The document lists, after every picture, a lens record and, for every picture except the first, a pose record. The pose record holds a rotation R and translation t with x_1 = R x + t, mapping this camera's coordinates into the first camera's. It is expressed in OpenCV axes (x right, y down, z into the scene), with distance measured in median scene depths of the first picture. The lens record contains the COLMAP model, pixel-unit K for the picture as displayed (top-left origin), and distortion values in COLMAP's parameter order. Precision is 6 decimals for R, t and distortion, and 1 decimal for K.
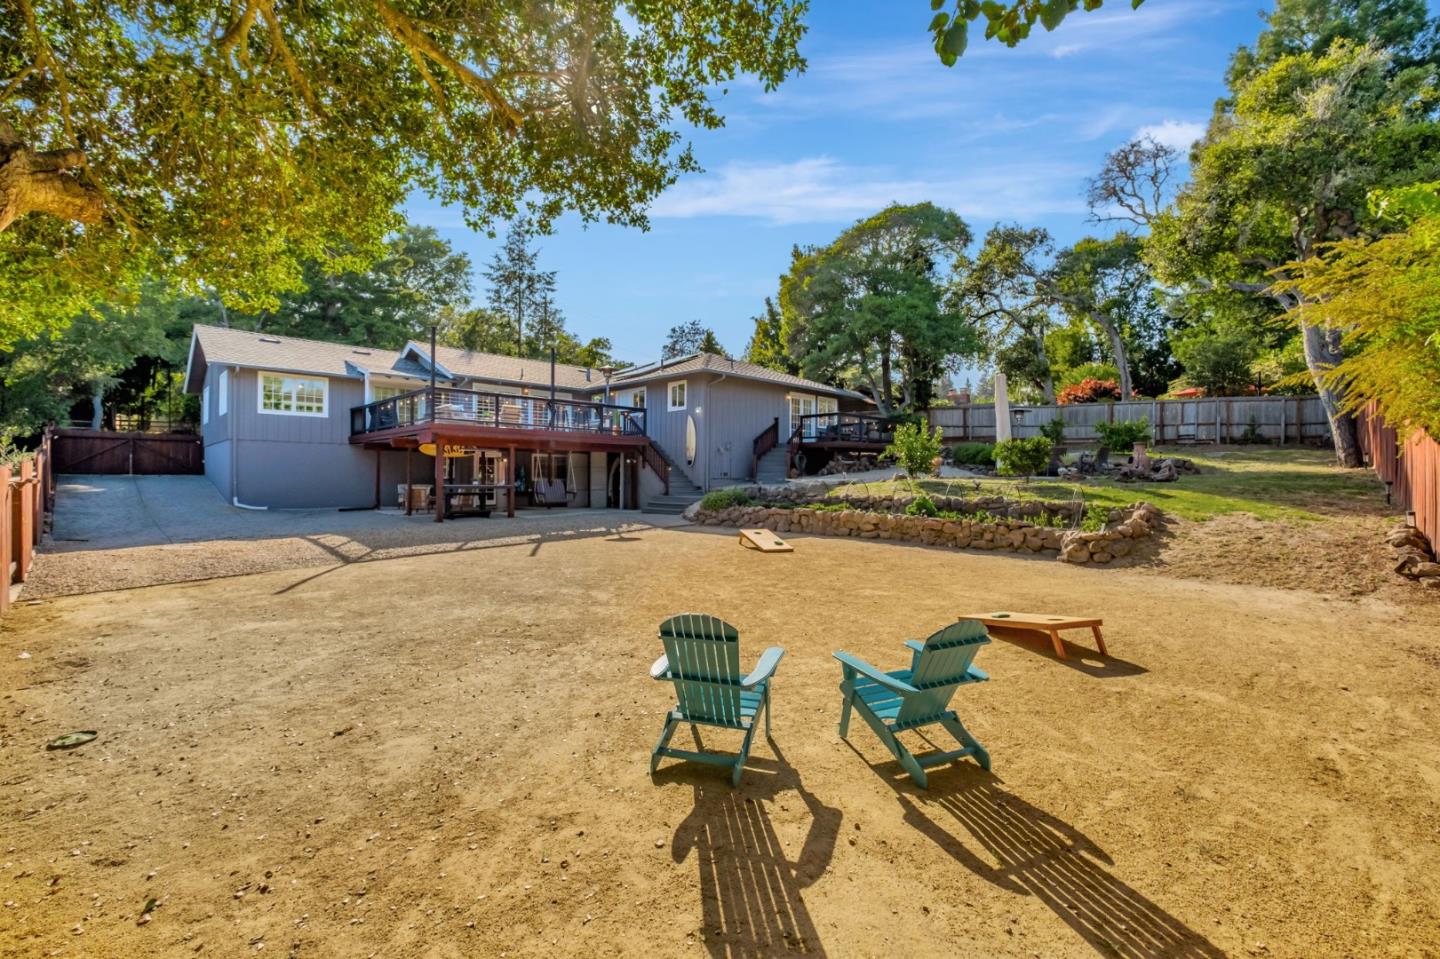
lens RADIAL K [[614.3, 0, 710.7], [0, 614.3, 460.0], [0, 0, 1]] dist [0.000392, 0.000086]
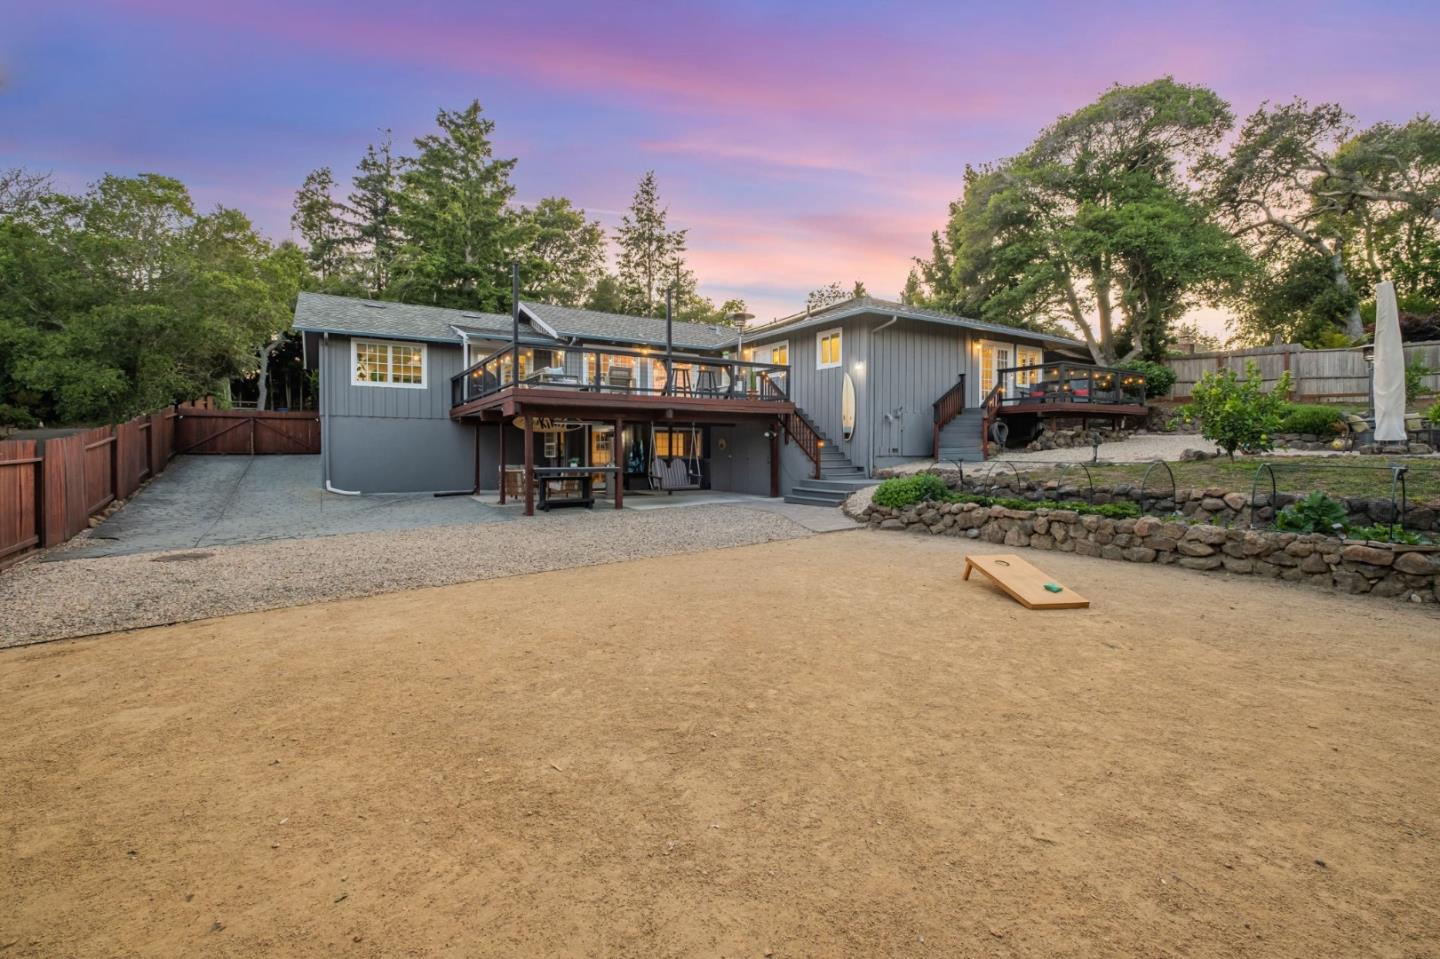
lens RADIAL K [[614.3, 0, 710.7], [0, 614.3, 460.0], [0, 0, 1]] dist [0.000392, 0.000086]
pose [[0.975491, -0.002706, -0.220022, -0.019360], [0.012930, 0.998901, 0.045041, -0.001144], [0.219658, -0.046782, 0.974455, 0.132339]]
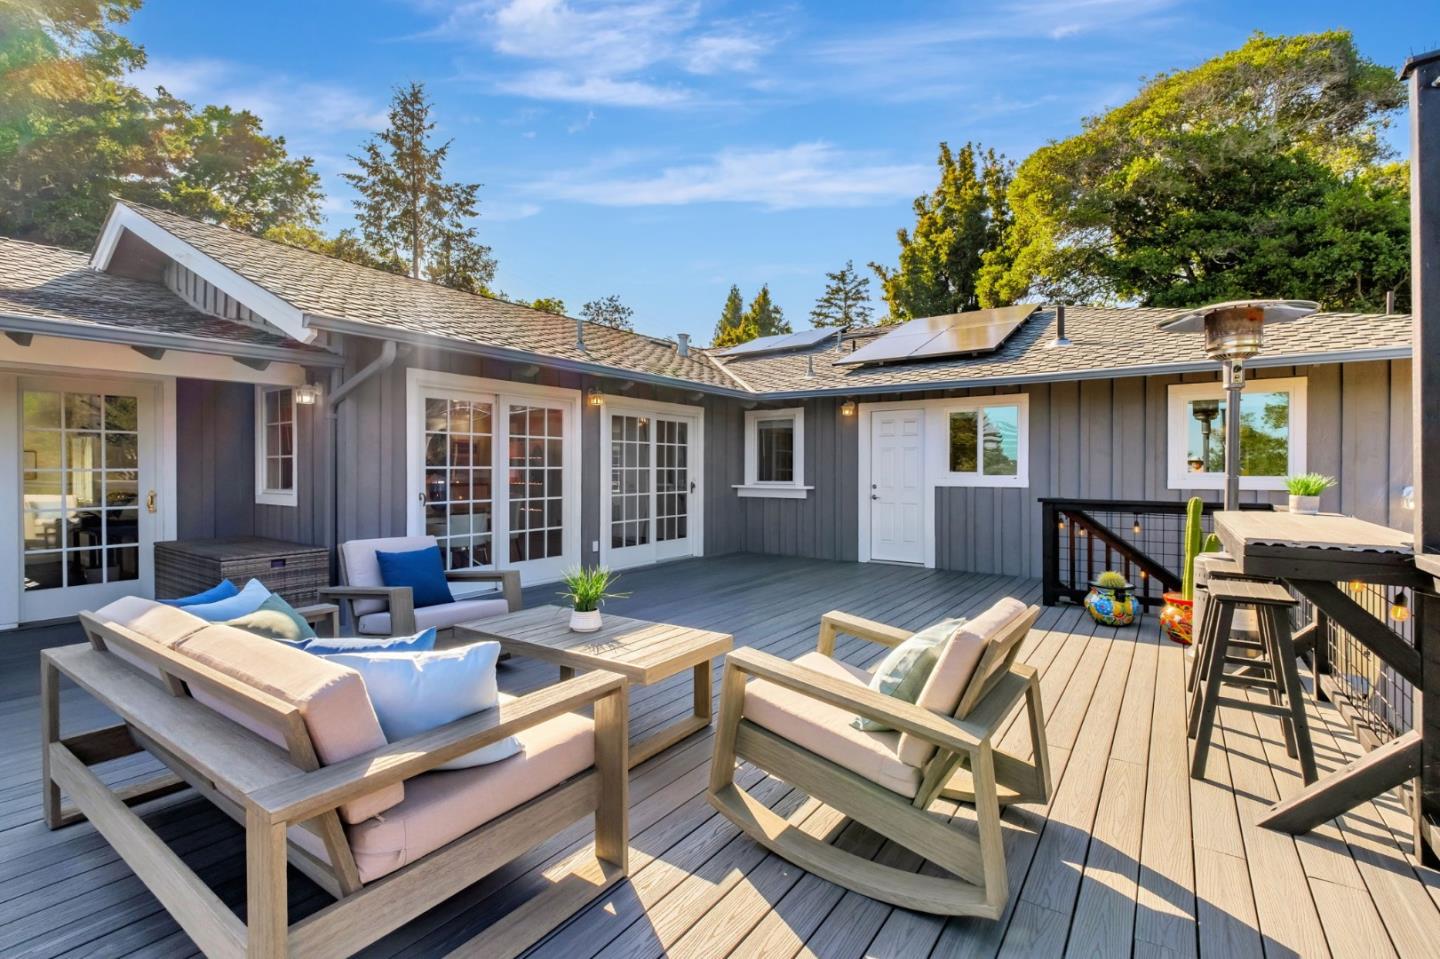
lens RADIAL K [[654.4, 0, 717.8], [0, 654.4, 469.1], [0, 0, 1]] dist [0.000276, 0.000169]
pose [[0.983151, 0.002059, 0.182784, -0.204798], [-0.005789, 0.999786, 0.019874, -0.061109], [-0.182704, -0.020597, 0.982952, 0.476797]]
